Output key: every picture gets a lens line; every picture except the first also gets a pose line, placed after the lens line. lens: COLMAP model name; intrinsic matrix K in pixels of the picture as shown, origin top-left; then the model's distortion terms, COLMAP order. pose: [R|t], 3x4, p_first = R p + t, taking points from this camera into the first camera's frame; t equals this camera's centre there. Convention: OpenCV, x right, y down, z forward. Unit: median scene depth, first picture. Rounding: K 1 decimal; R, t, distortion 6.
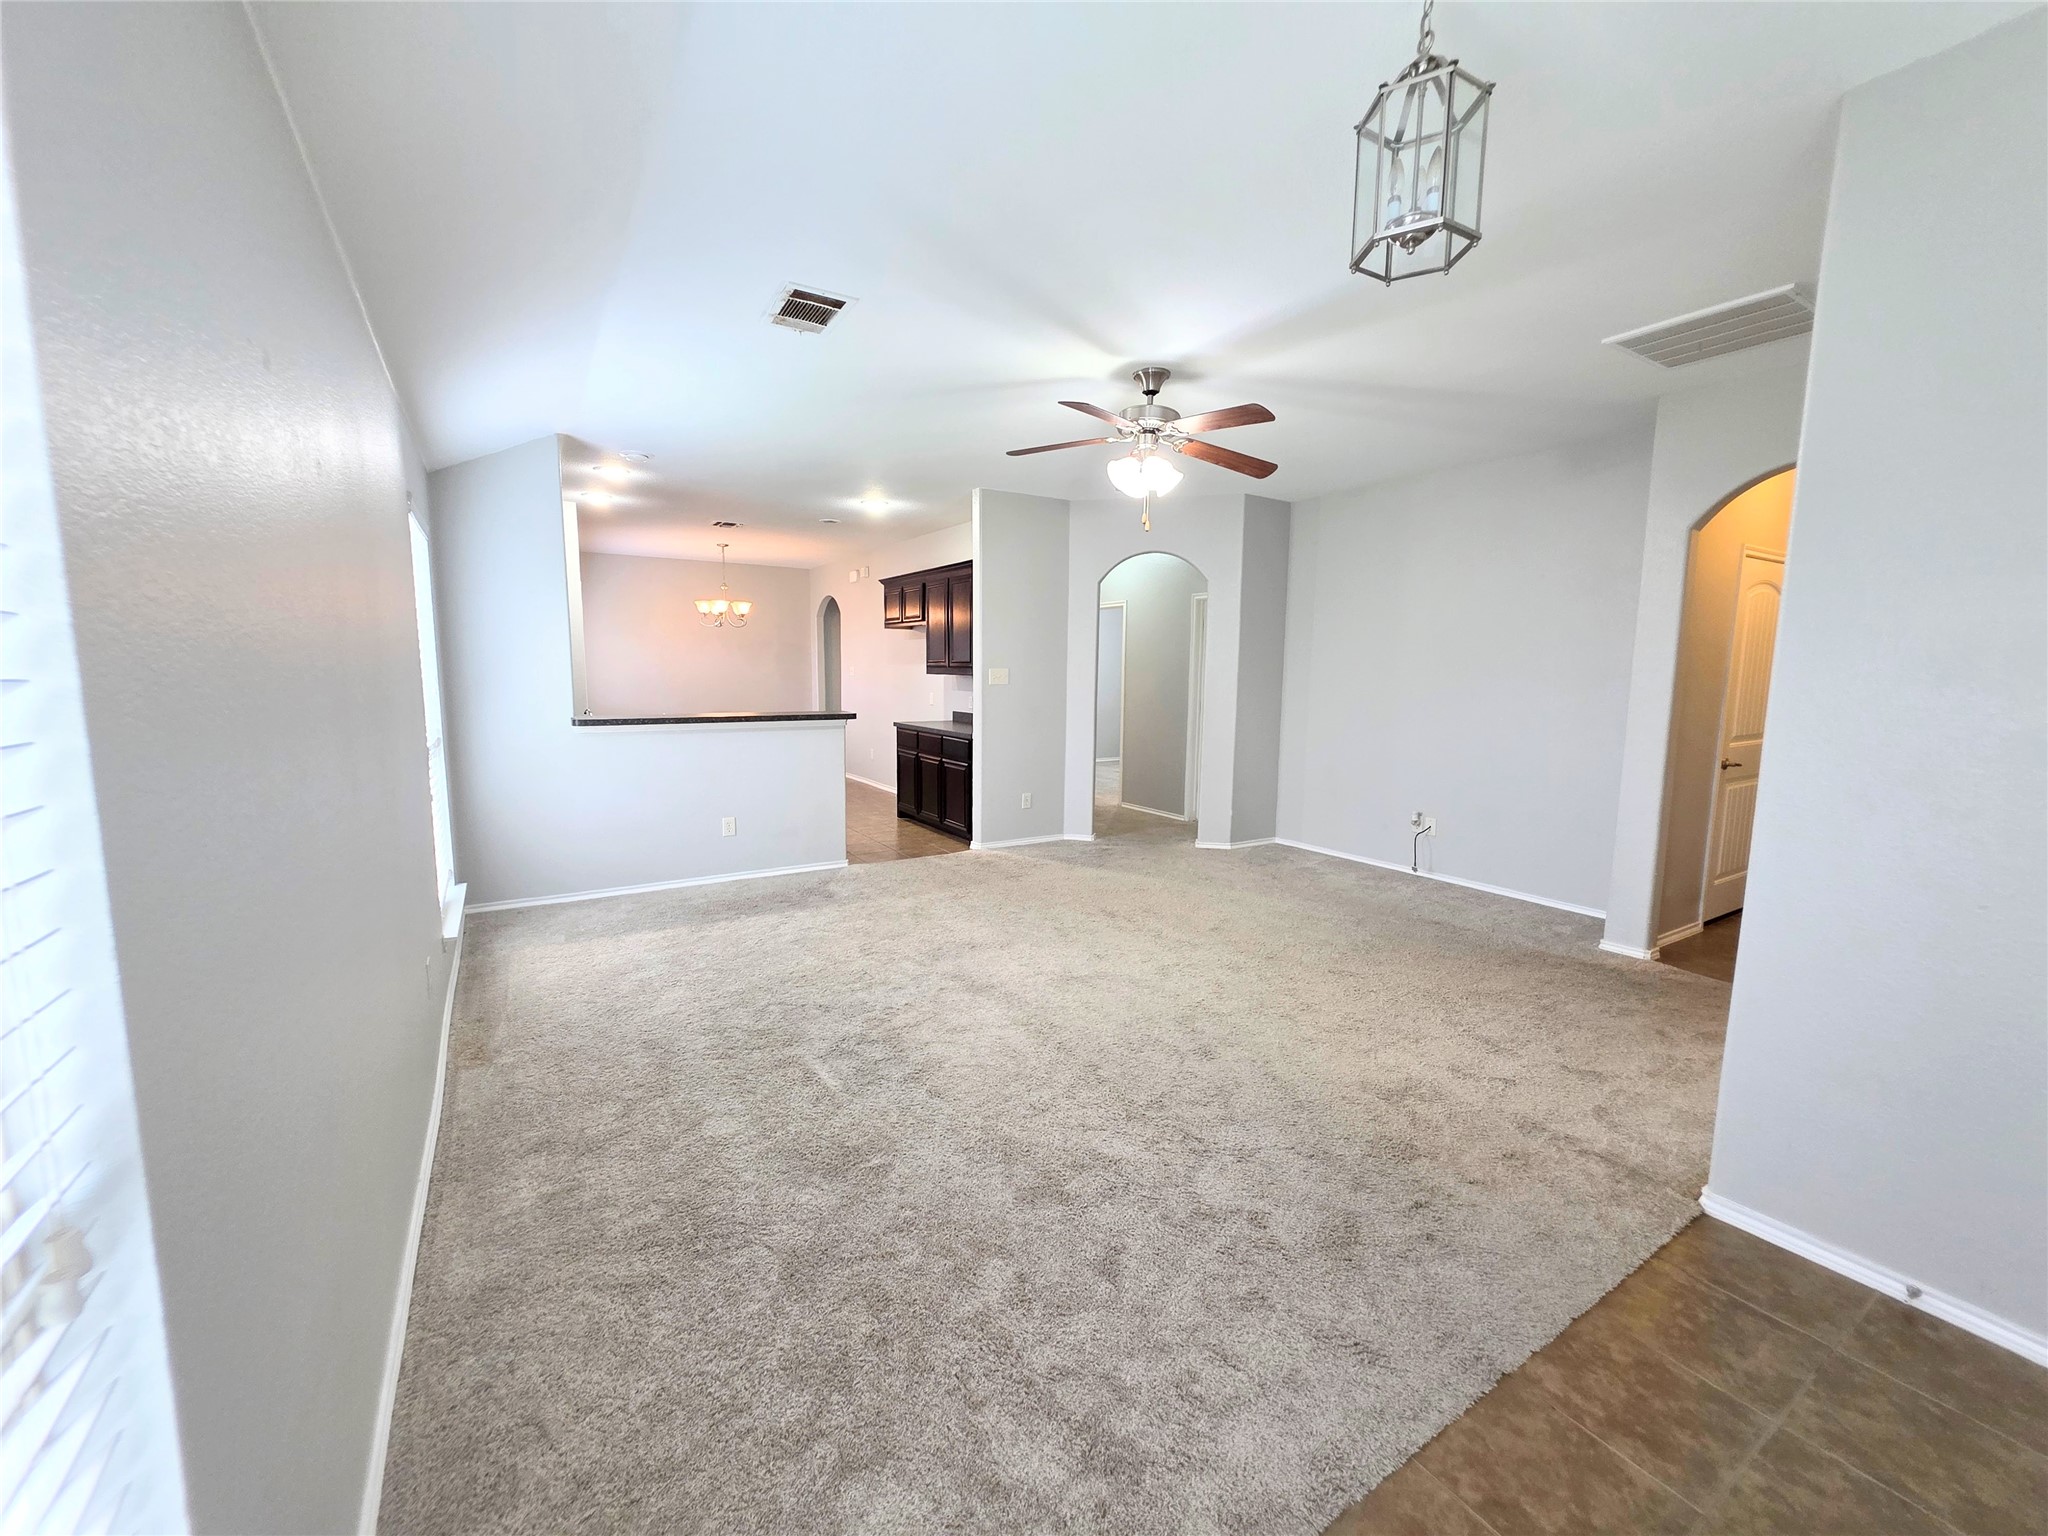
lens RADIAL K [[817.8, 0, 1021.9], [0, 817.8, 768.4], [0, 0, 1]] dist [0.003941, 0.000309]
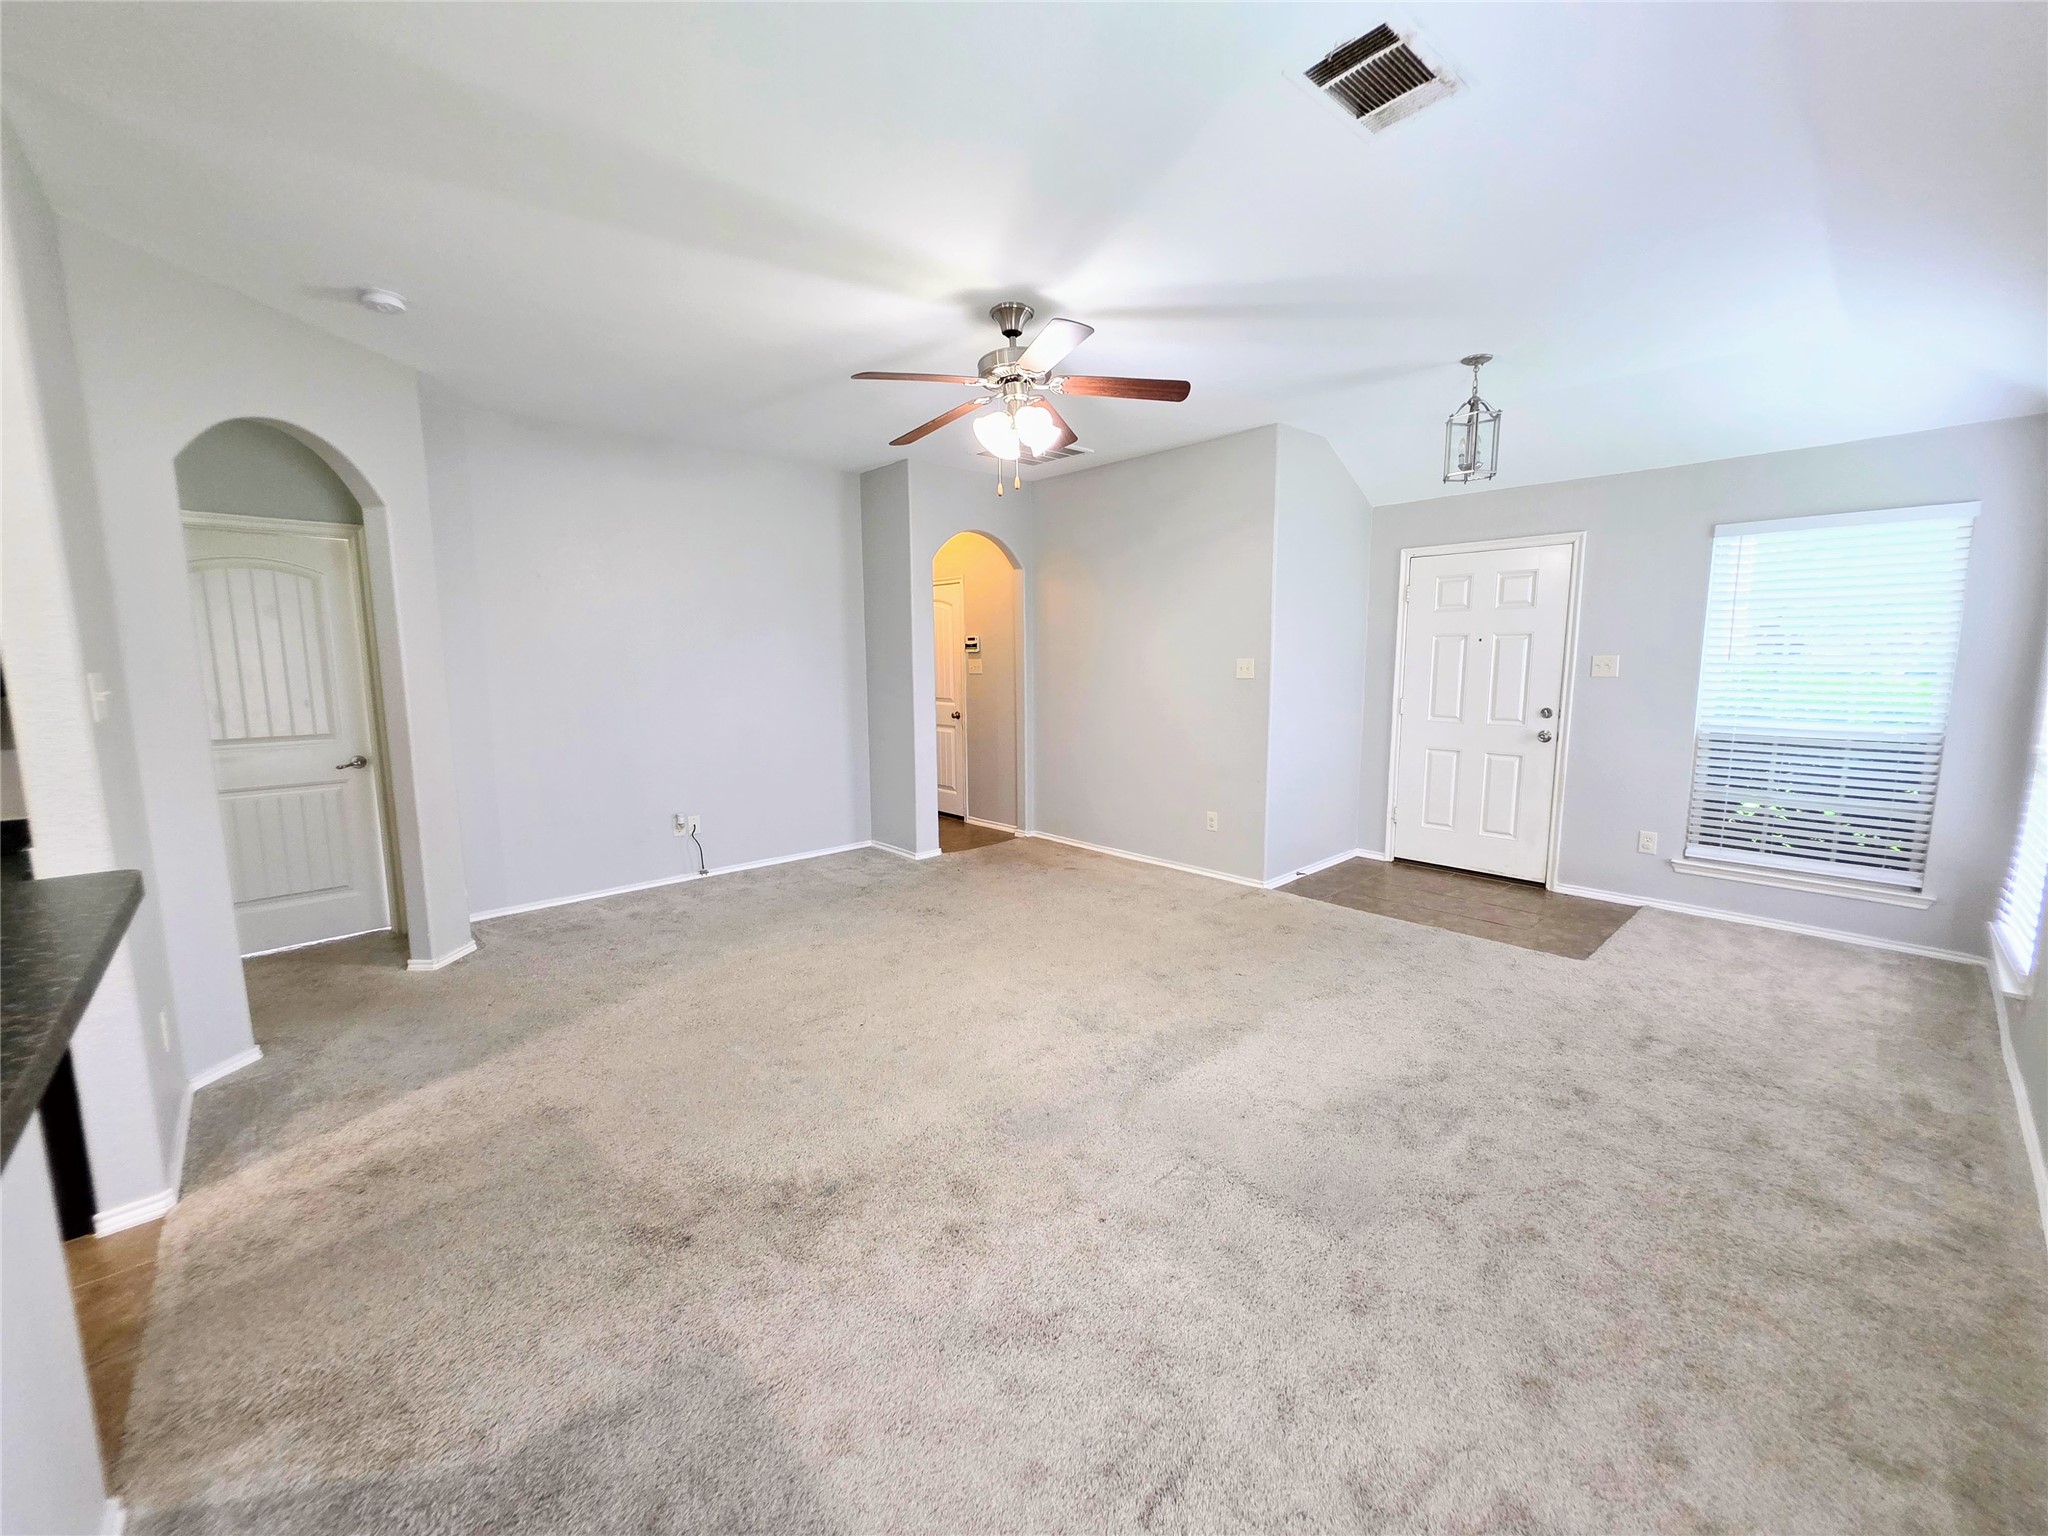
lens RADIAL K [[817.8, 0, 1021.9], [0, 817.8, 768.4], [0, 0, 1]] dist [0.003941, 0.000309]
pose [[-0.181871, -0.143317, 0.972822, -0.635442], [0.126143, 0.977747, 0.167626, -0.137500], [-0.975198, 0.153201, -0.159746, 1.032128]]
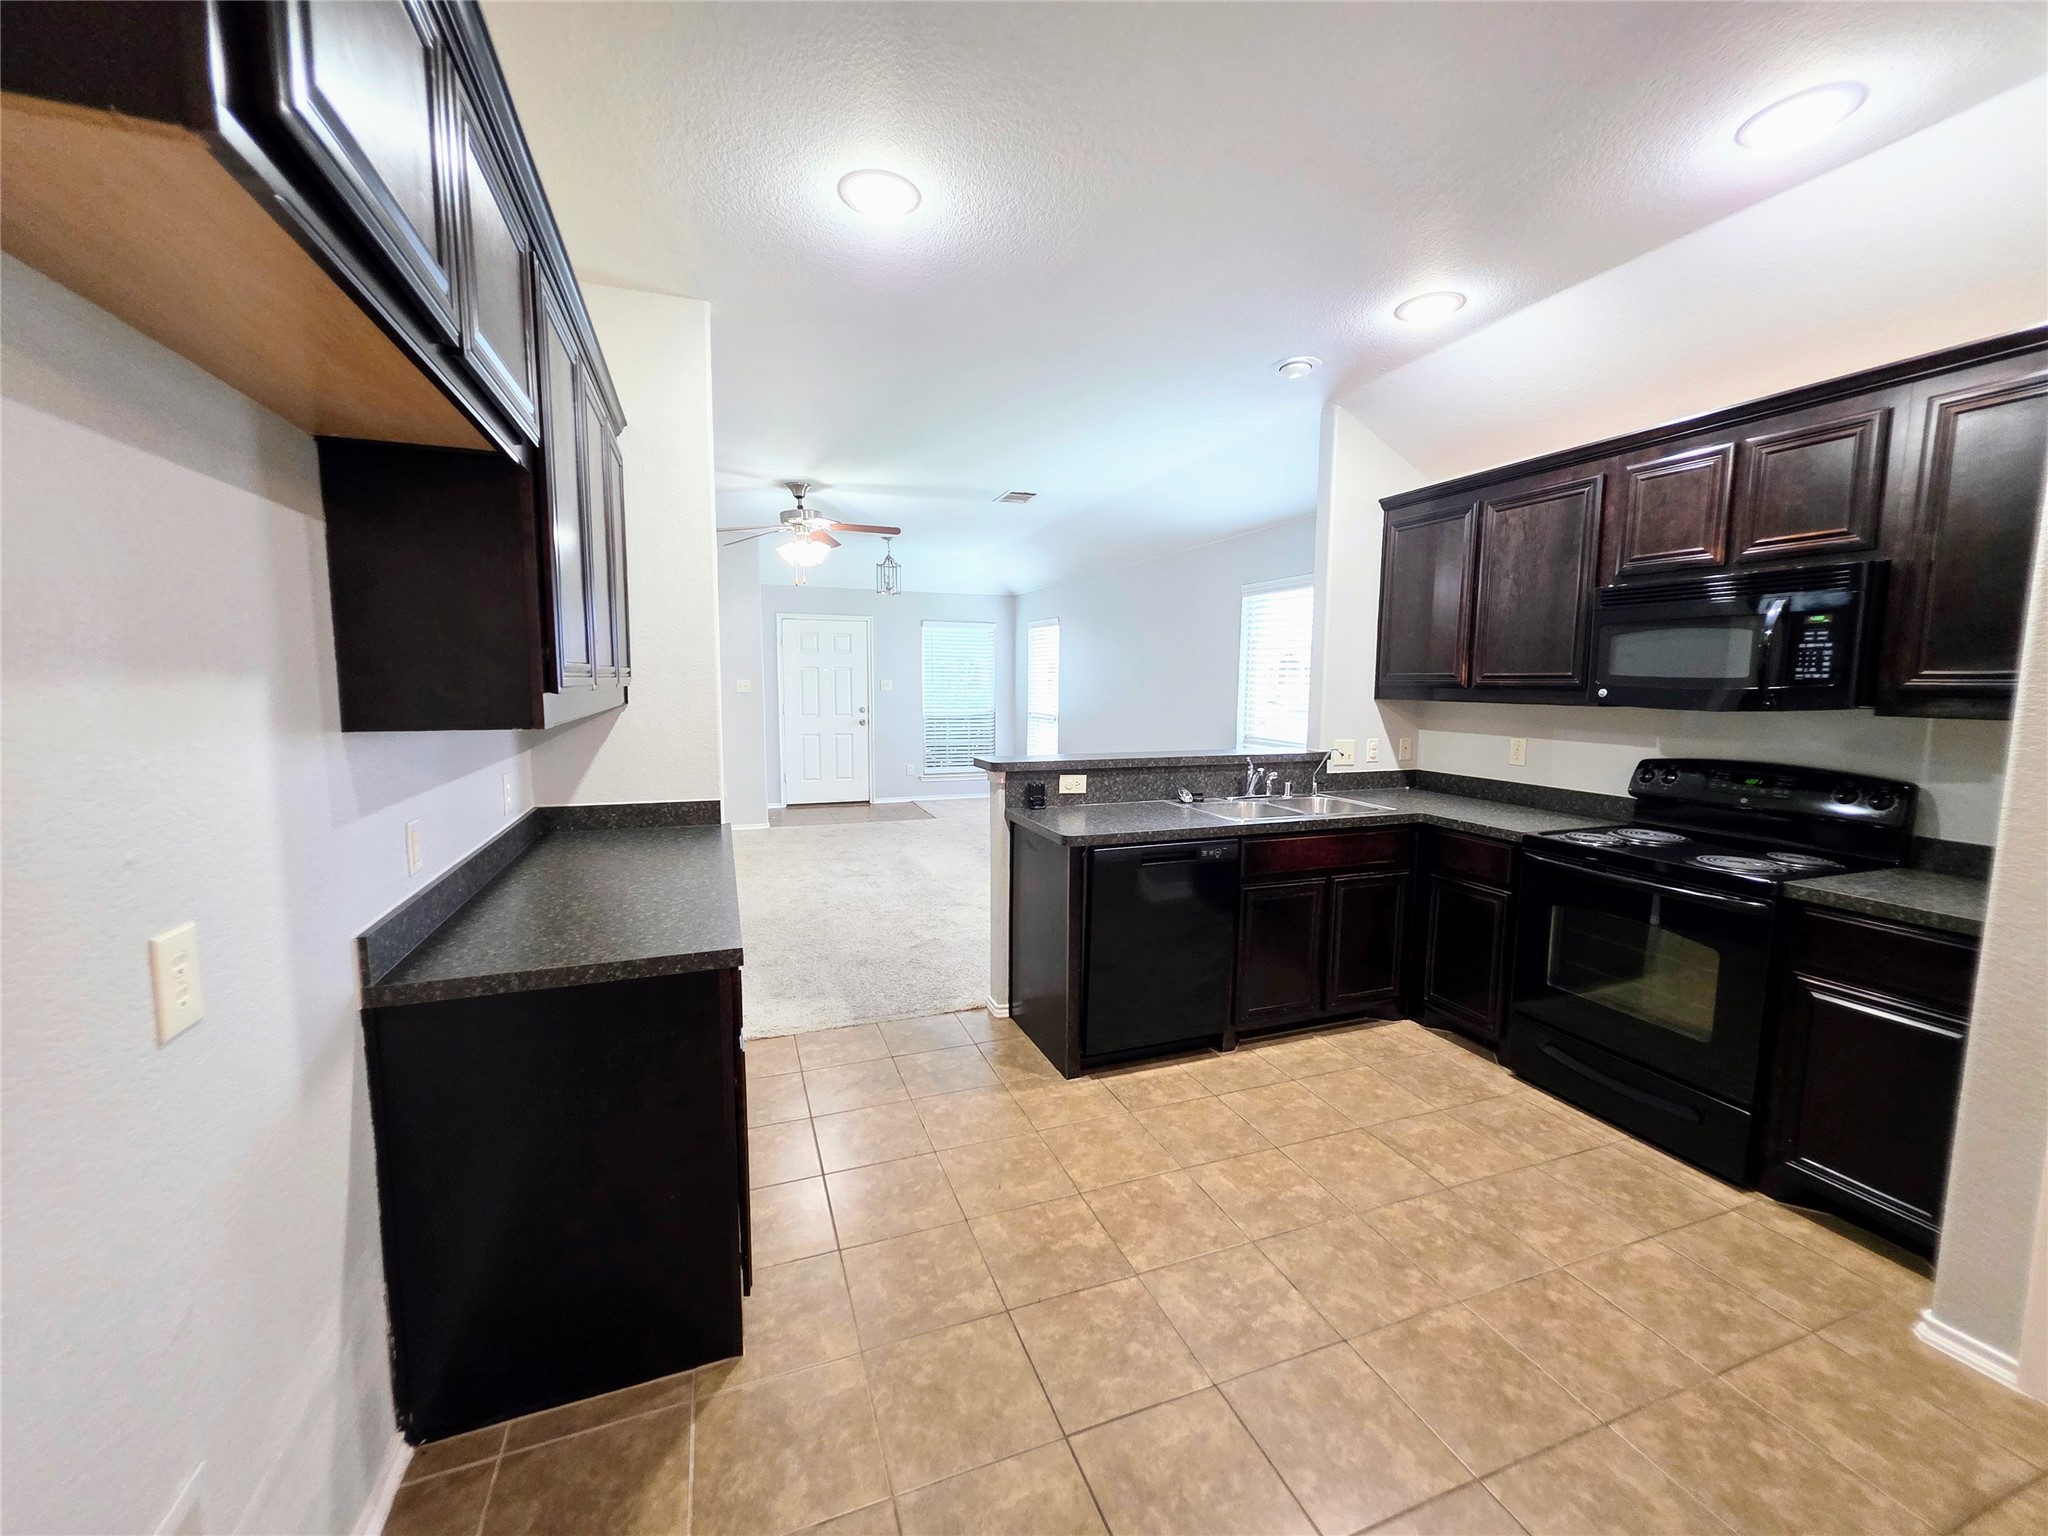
lens RADIAL K [[817.8, 0, 1021.9], [0, 817.8, 768.4], [0, 0, 1]] dist [0.003941, 0.000309]
pose [[-0.979080, -0.033602, 0.200681, -0.497182], [0.013641, 0.973212, 0.229505, -0.271773], [-0.203017, 0.227441, -0.952394, 2.151986]]
